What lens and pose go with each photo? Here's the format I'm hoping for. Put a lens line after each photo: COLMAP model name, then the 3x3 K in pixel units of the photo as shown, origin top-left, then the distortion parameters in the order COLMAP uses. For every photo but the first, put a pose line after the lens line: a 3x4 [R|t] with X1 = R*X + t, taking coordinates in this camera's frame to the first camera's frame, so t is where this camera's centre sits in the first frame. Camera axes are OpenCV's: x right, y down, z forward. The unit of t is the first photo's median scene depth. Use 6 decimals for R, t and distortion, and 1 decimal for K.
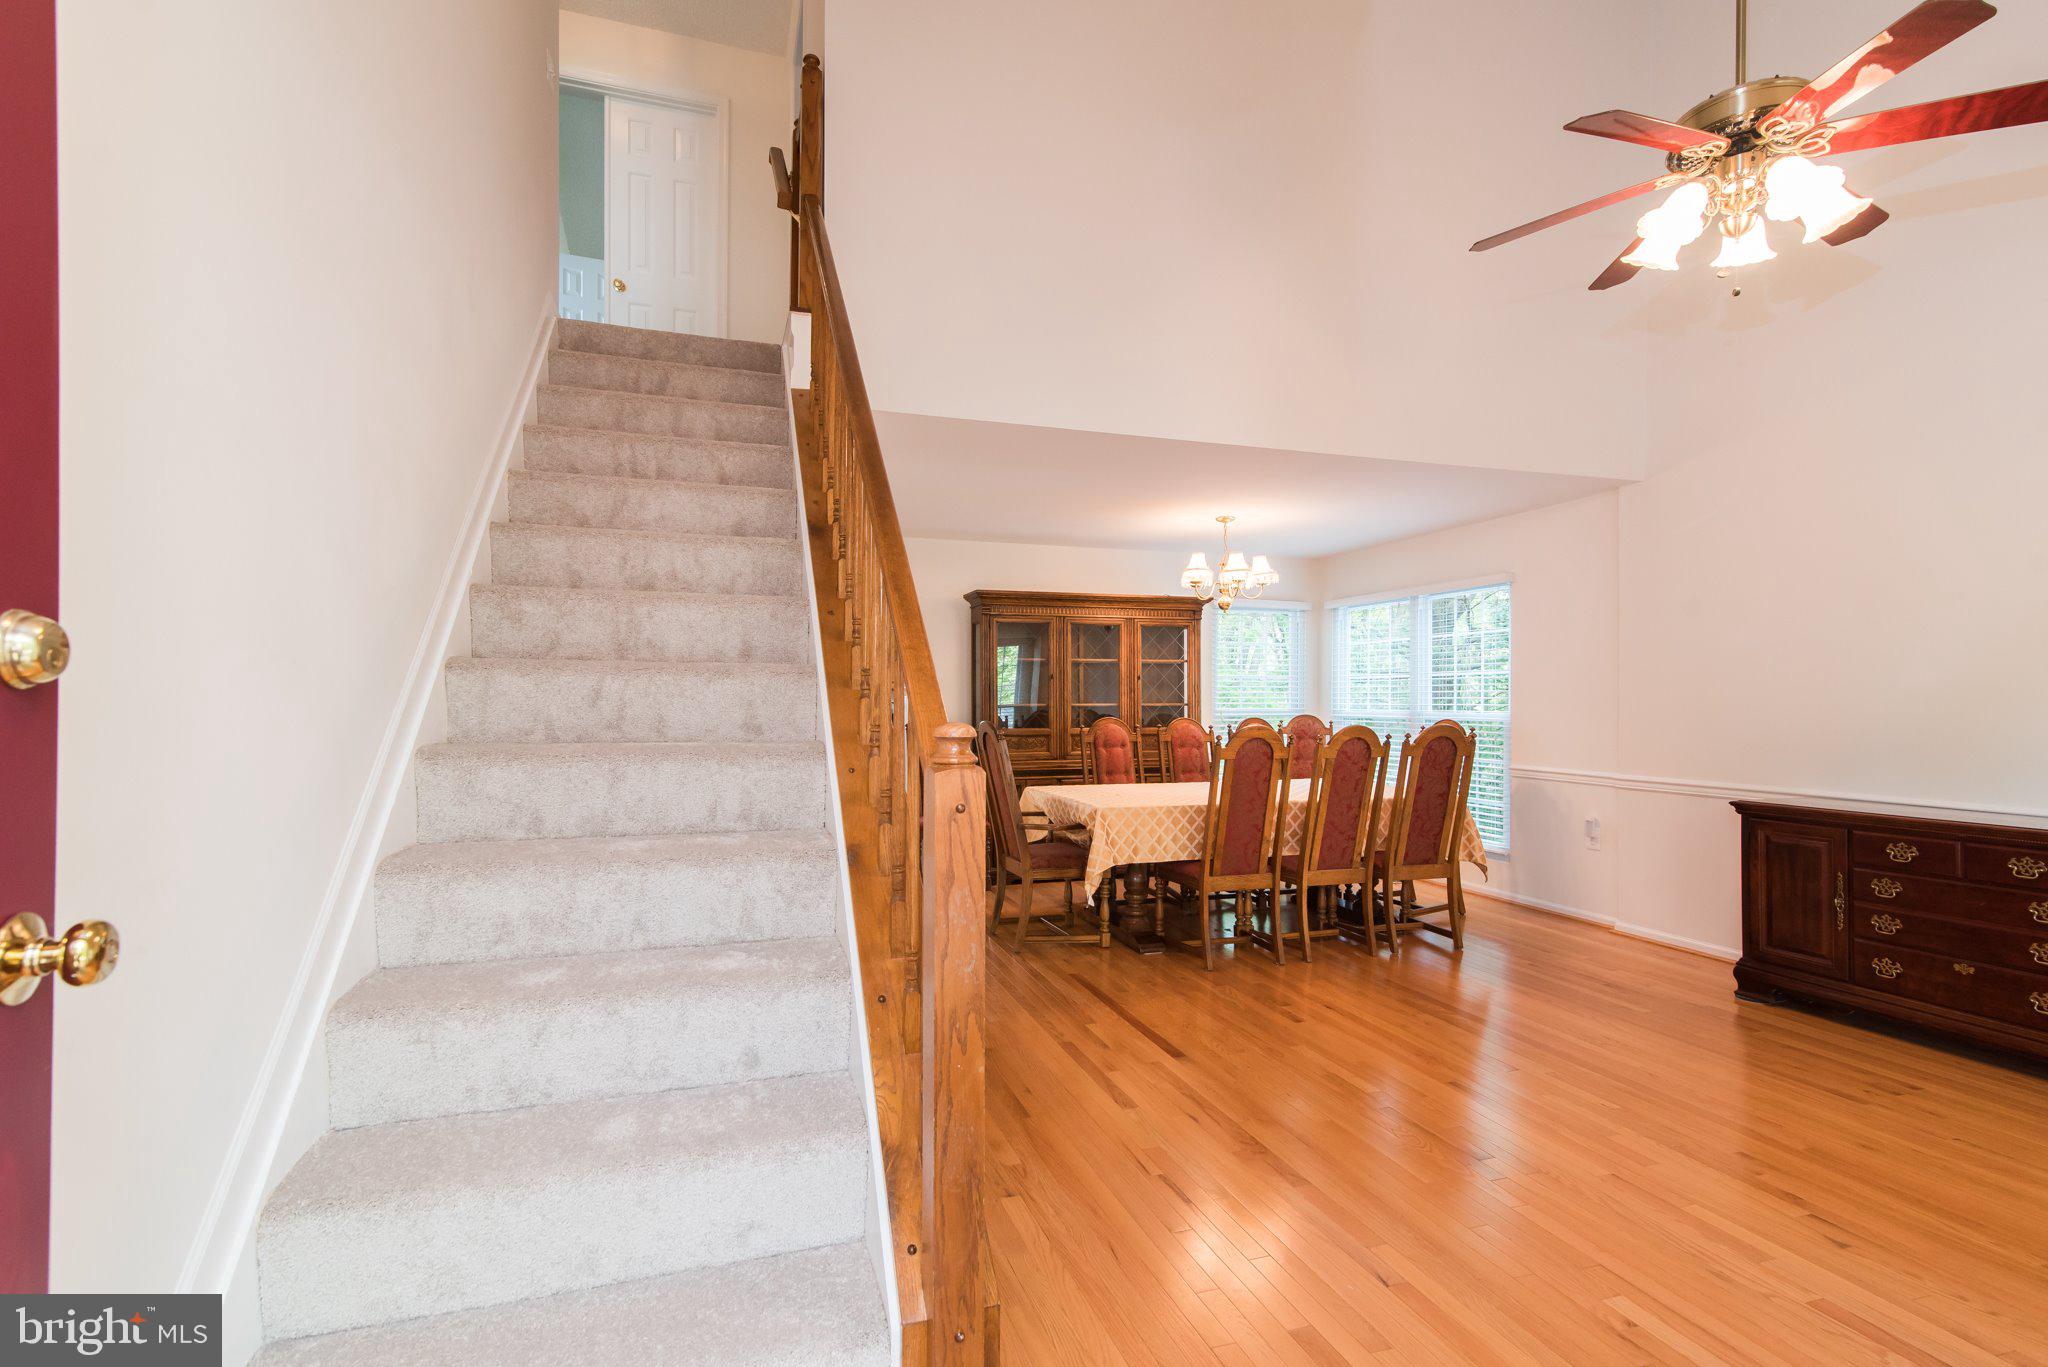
lens RADIAL K [[923.0, 0, 1025.6], [0, 923.0, 687.0], [0, 0, 1]] dist [0.005021, 0.001195]
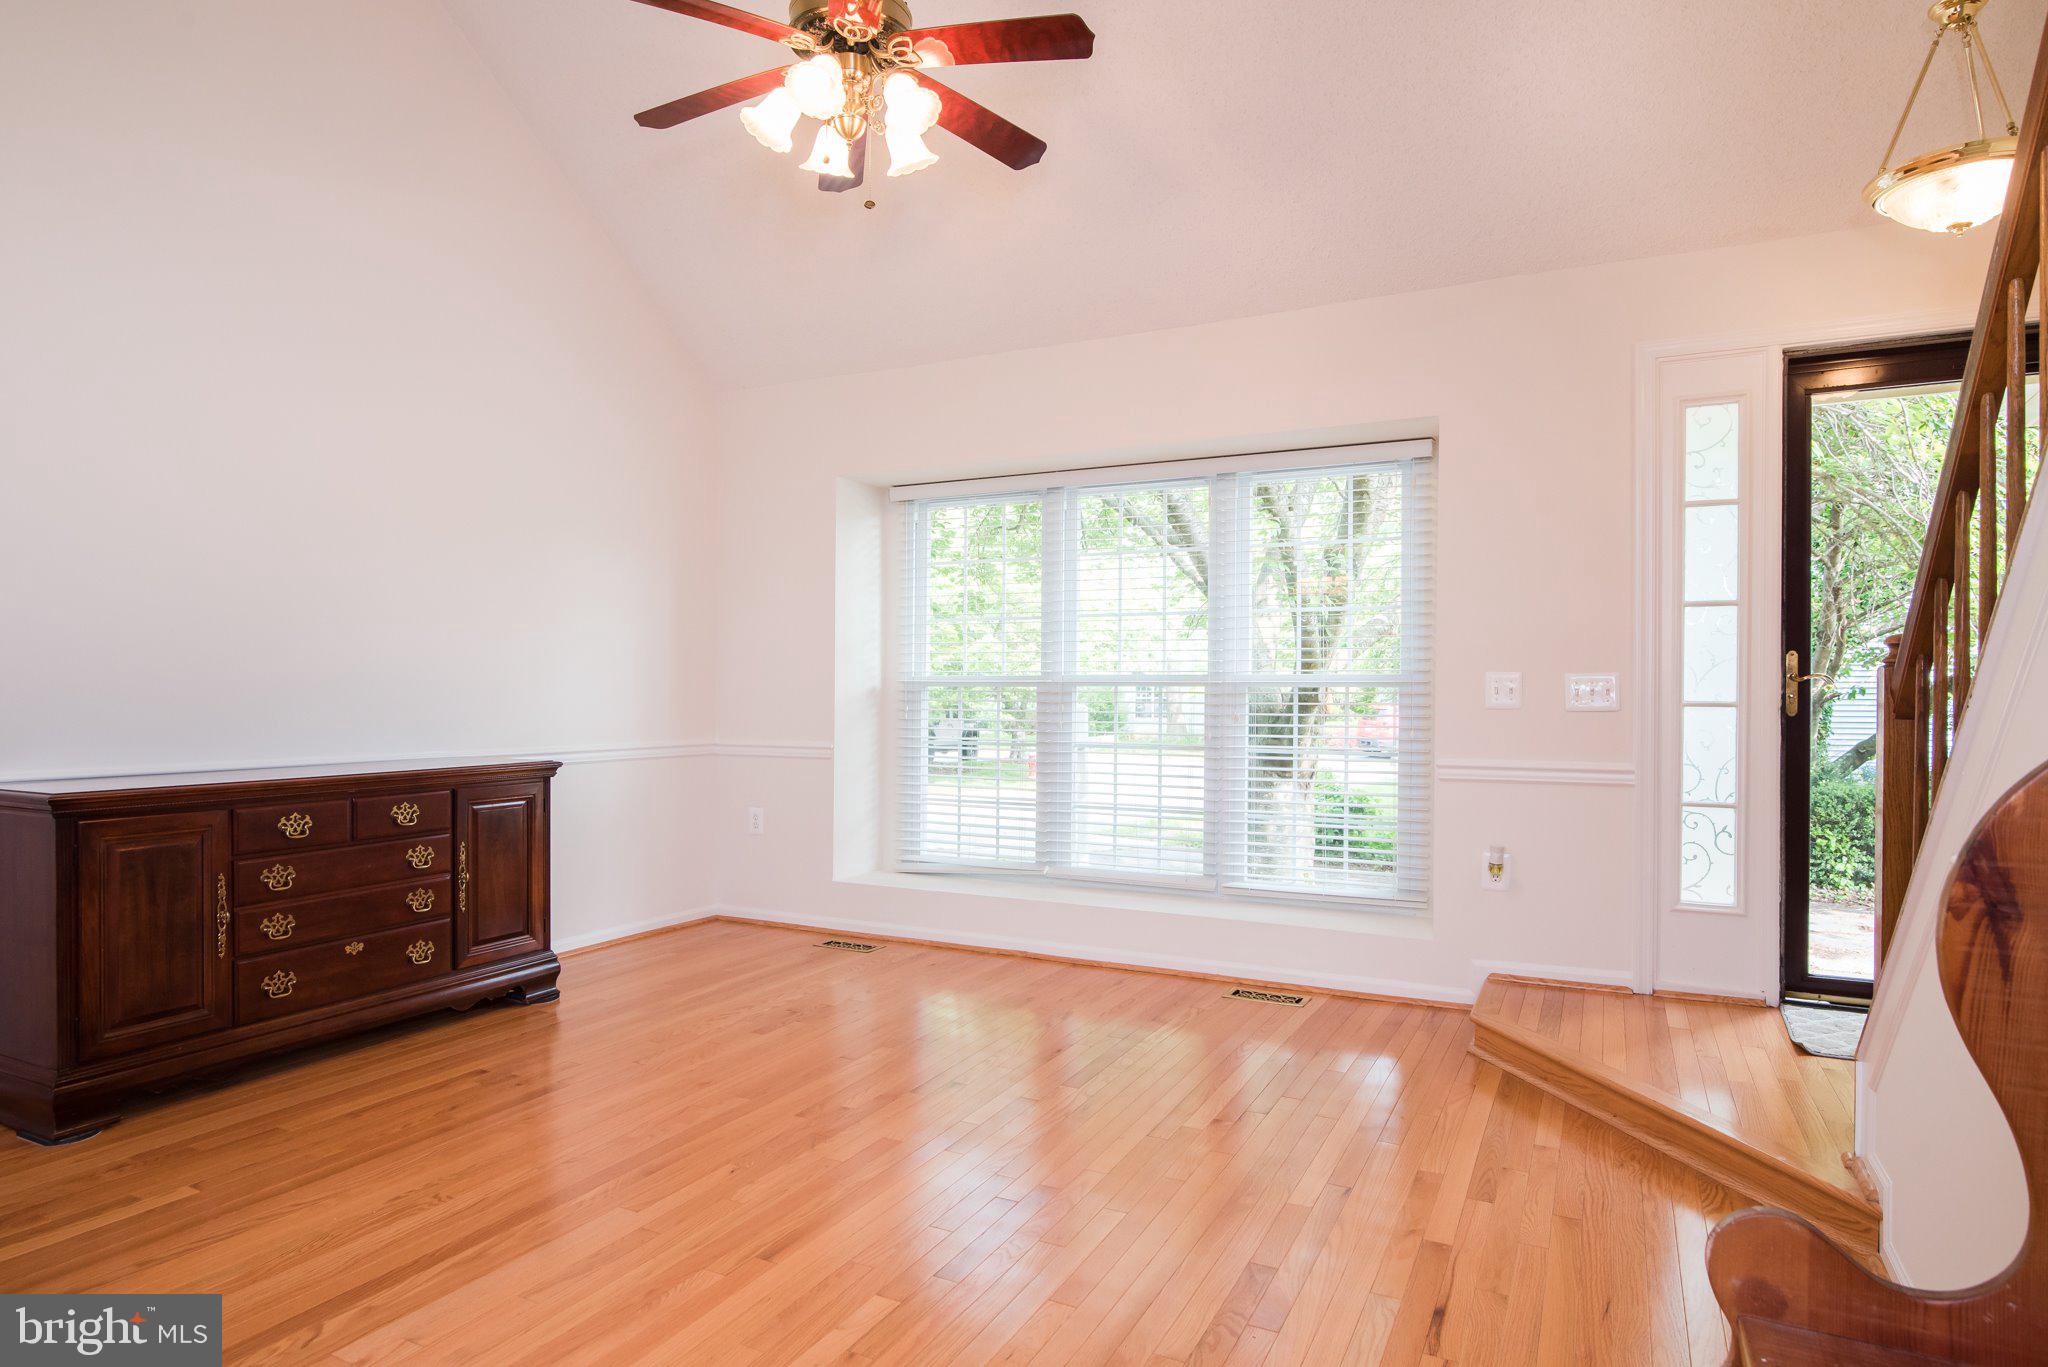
lens RADIAL K [[1167.8, 0, 1018.6], [0, 1167.8, 690.9], [0, 0, 1]] dist [-0.004695, -0.000874]
pose [[-0.696704, -0.005010, 0.717342, -0.153757], [-0.015736, 0.999842, -0.008300, 0.064628], [-0.717187, -0.017070, -0.696672, 1.213568]]
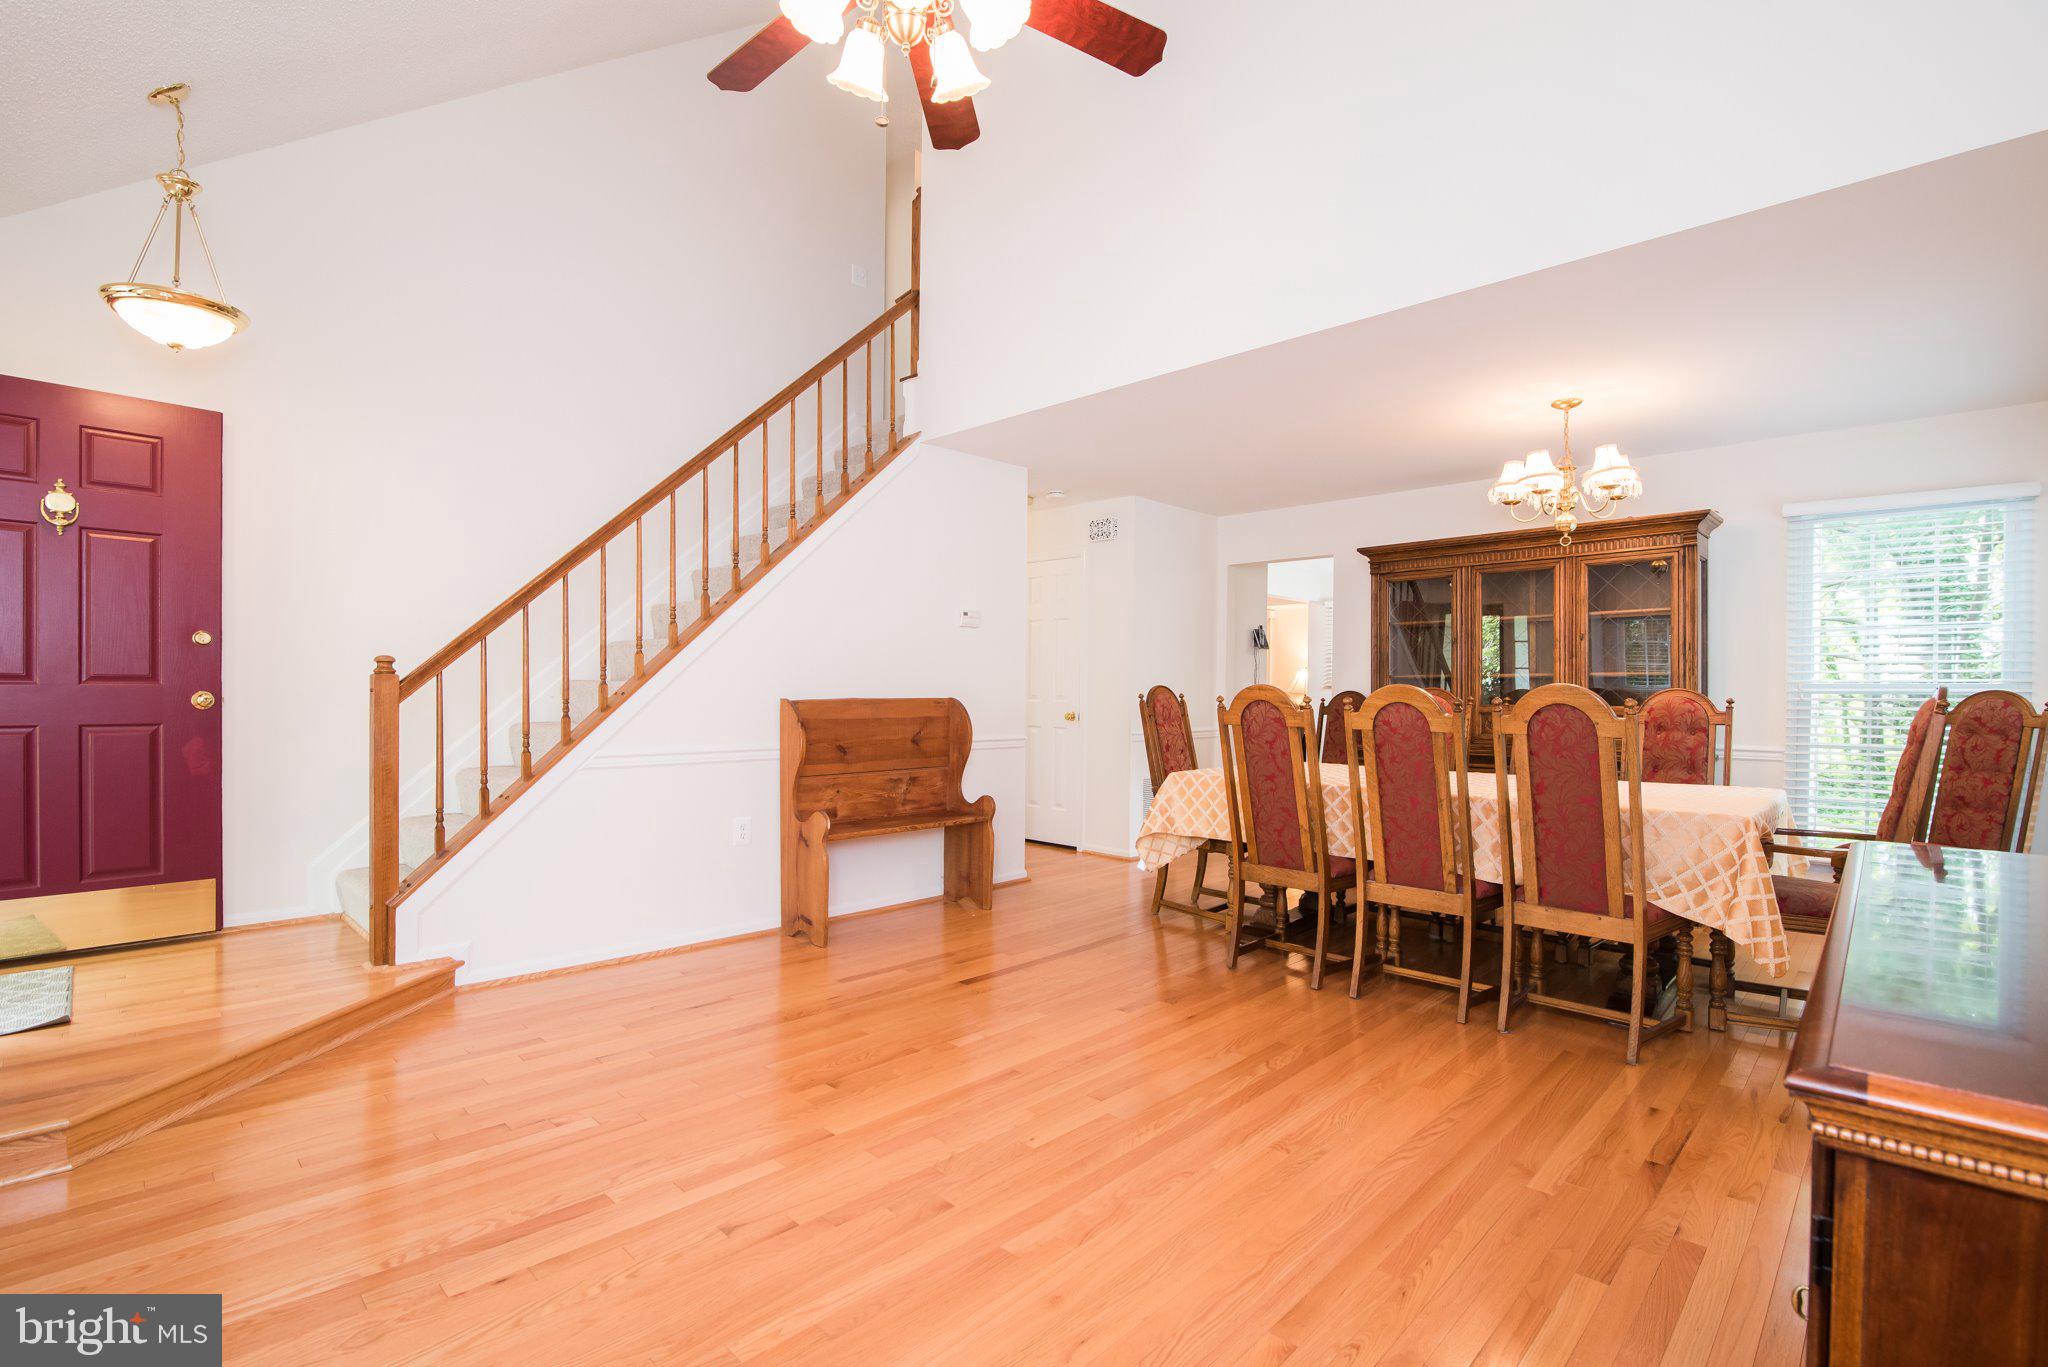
lens RADIAL K [[970.9, 0, 1025.6], [0, 970.9, 697.6], [0, 0, 1]] dist [0.002234, -0.000034]
pose [[0.466329, 0.002773, -0.884607, 1.106794], [0.005786, 0.999964, 0.006184, 0.056713], [0.884592, -0.008002, 0.466297, 0.501437]]
